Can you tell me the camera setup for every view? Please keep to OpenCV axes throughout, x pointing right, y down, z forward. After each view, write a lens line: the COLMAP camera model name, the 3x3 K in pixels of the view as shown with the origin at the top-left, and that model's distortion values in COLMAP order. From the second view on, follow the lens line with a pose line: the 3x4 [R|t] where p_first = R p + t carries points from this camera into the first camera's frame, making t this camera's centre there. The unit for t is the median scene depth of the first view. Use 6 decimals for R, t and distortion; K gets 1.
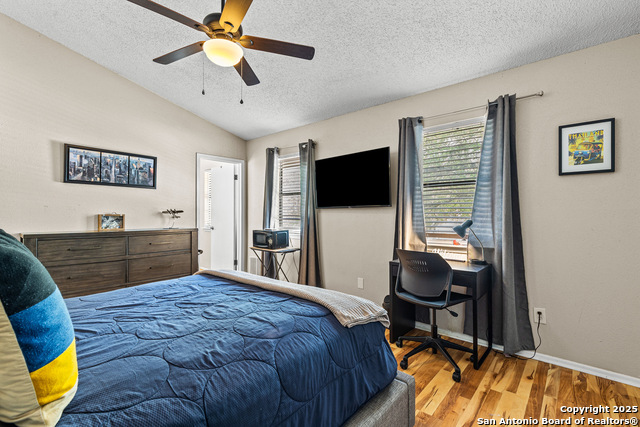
lens RADIAL K [[291.1, 0, 318.0], [0, 291.1, 211.1], [0, 0, 1]] dist [0.005073, -0.000211]
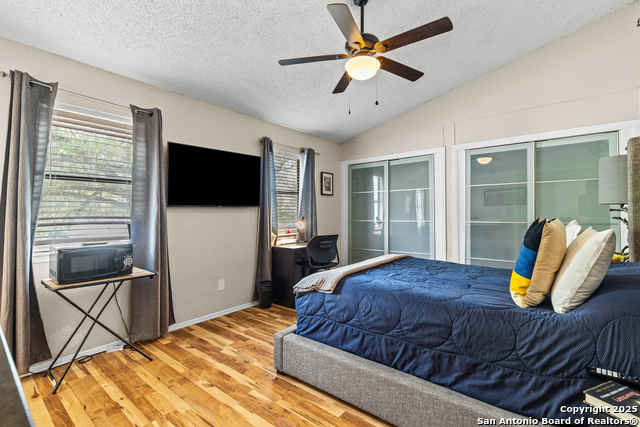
lens RADIAL K [[291.1, 0, 315.8], [0, 291.1, 215.2], [0, 0, 1]] dist [0.005073, -0.000211]
pose [[-0.034965, -0.009880, 0.999340, -0.909707], [-0.003669, 0.999946, 0.009758, 0.004873], [-0.999382, -0.003326, -0.034999, 0.777765]]
